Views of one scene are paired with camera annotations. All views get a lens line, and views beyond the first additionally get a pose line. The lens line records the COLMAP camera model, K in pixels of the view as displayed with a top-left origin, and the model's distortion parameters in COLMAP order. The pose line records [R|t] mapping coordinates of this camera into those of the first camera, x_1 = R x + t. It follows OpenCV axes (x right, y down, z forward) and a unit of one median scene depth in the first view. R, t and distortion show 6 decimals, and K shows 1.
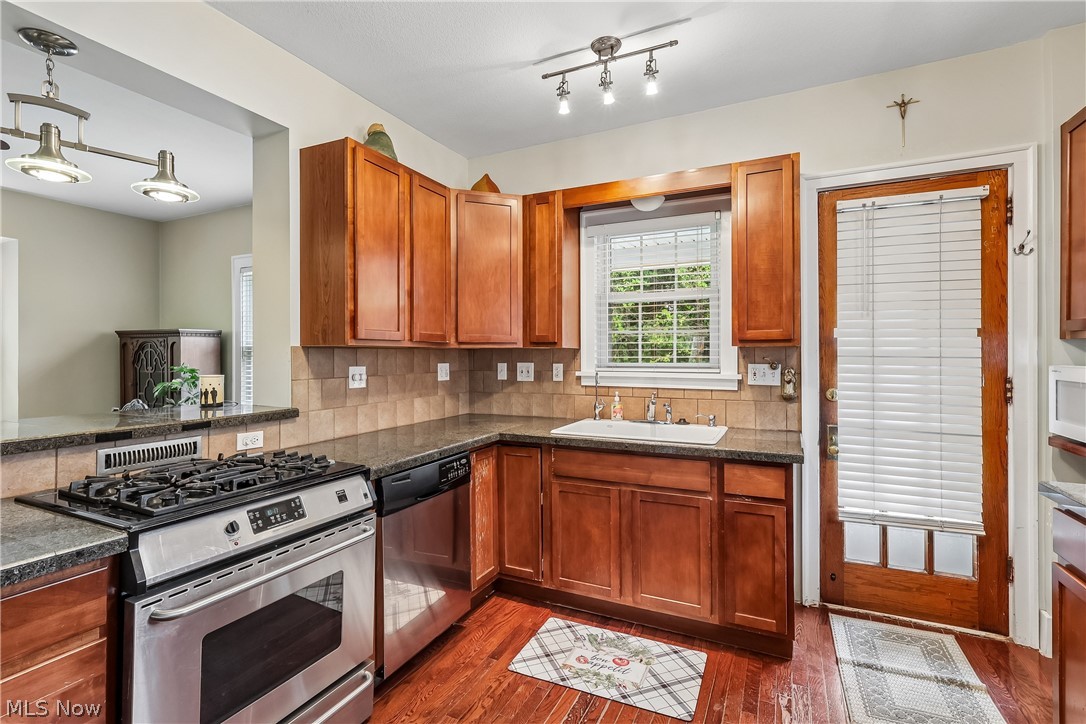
lens RADIAL K [[511.2, 0, 538.4], [0, 511.2, 353.9], [0, 0, 1]] dist [0.006400, 0.000130]
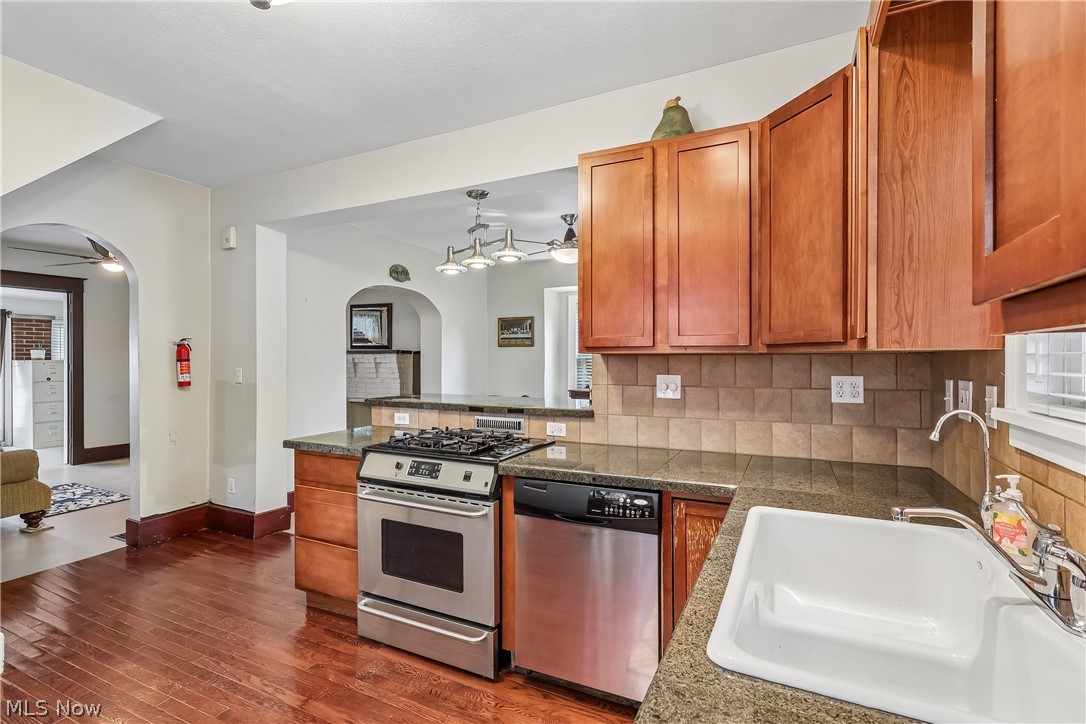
lens RADIAL K [[511.2, 0, 543.8], [0, 511.2, 359.0], [0, 0, 1]] dist [0.006400, 0.000130]
pose [[-0.003067, 0.000717, -0.999995, 0.620002], [0.003331, 0.999994, 0.000706, -0.005761], [0.999990, -0.003329, -0.003069, 0.855760]]
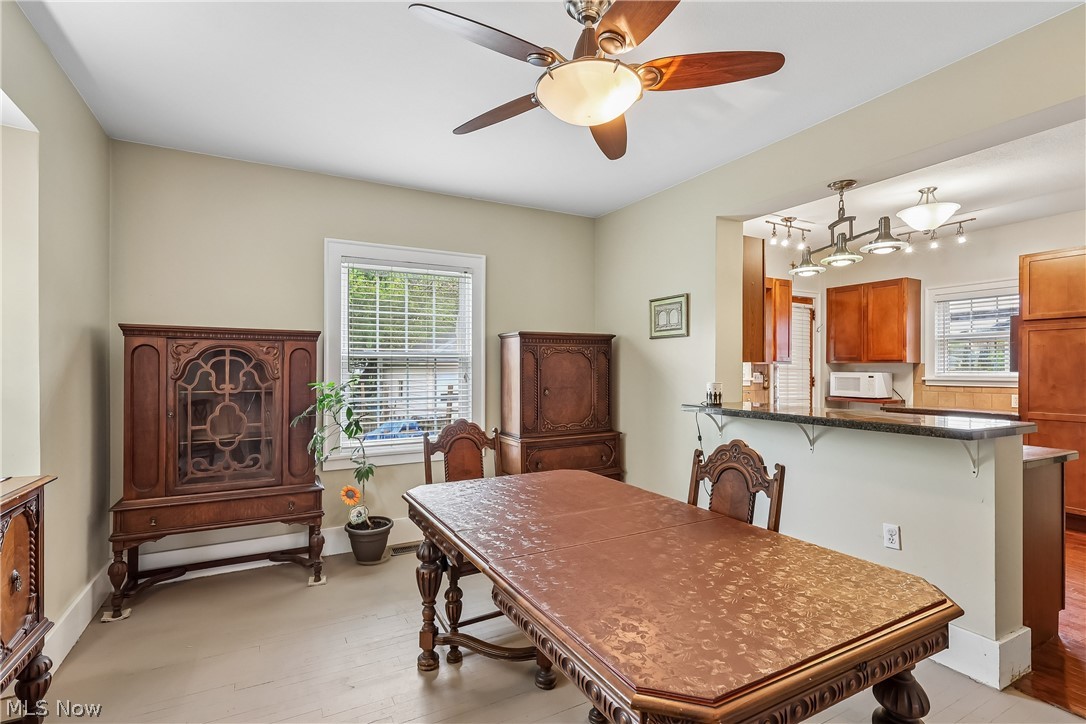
lens RADIAL K [[511.2, 0, 539.8], [0, 511.2, 367.1], [0, 0, 1]] dist [0.006400, 0.000130]
pose [[0.583247, 0.003332, 0.812288, -1.994898], [-0.004497, 0.999990, -0.000873, 0.003623], [-0.812283, -0.003144, 0.583255, 0.567277]]
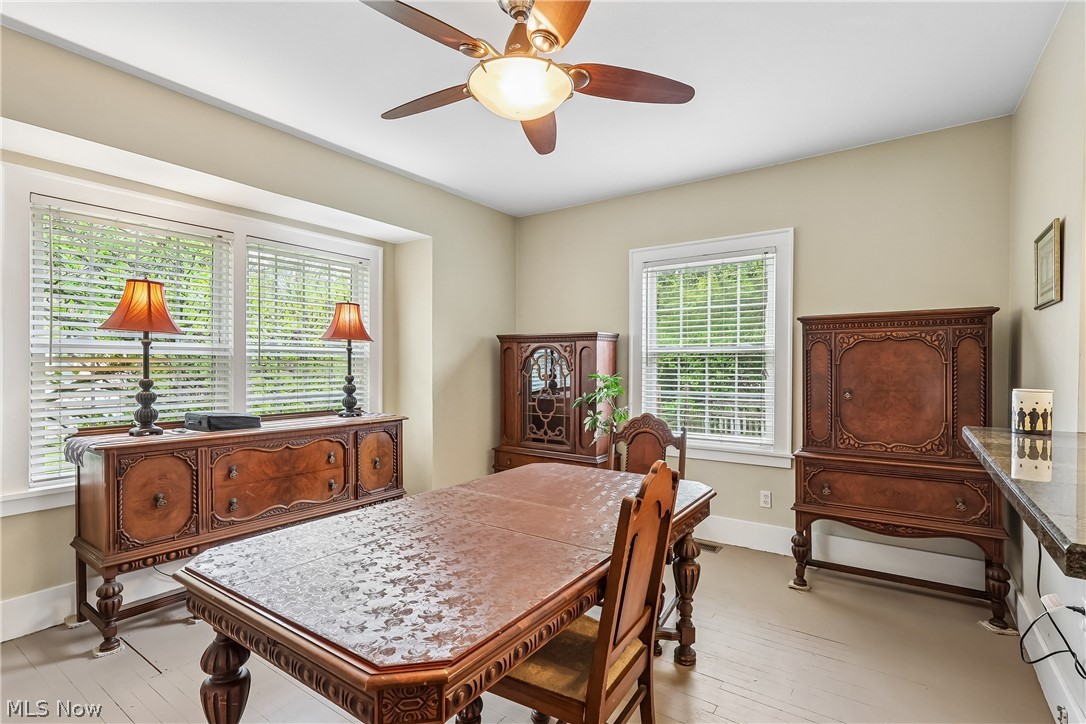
lens RADIAL K [[511.2, 0, 541.1], [0, 511.2, 367.5], [0, 0, 1]] dist [0.006400, 0.000130]
pose [[0.987302, 0.005761, -0.158753, -1.169575], [-0.004011, 0.999928, 0.011339, 0.006090], [0.158807, -0.010558, 0.987253, 0.194465]]
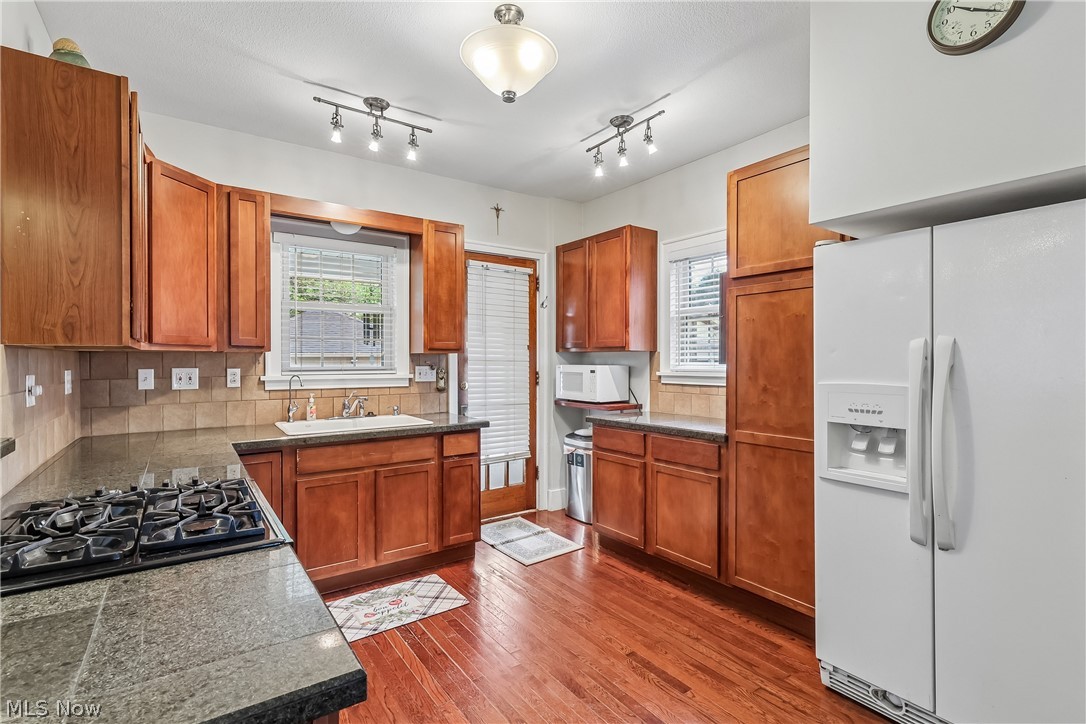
lens RADIAL K [[511.2, 0, 542.5], [0, 511.2, 360.2], [0, 0, 1]] dist [0.006400, 0.000130]
pose [[0.483522, 0.000779, 0.875332, -0.688288], [-0.001410, 0.999999, -0.000110, 0.003993], [-0.875331, -0.001181, 0.483523, 0.066439]]
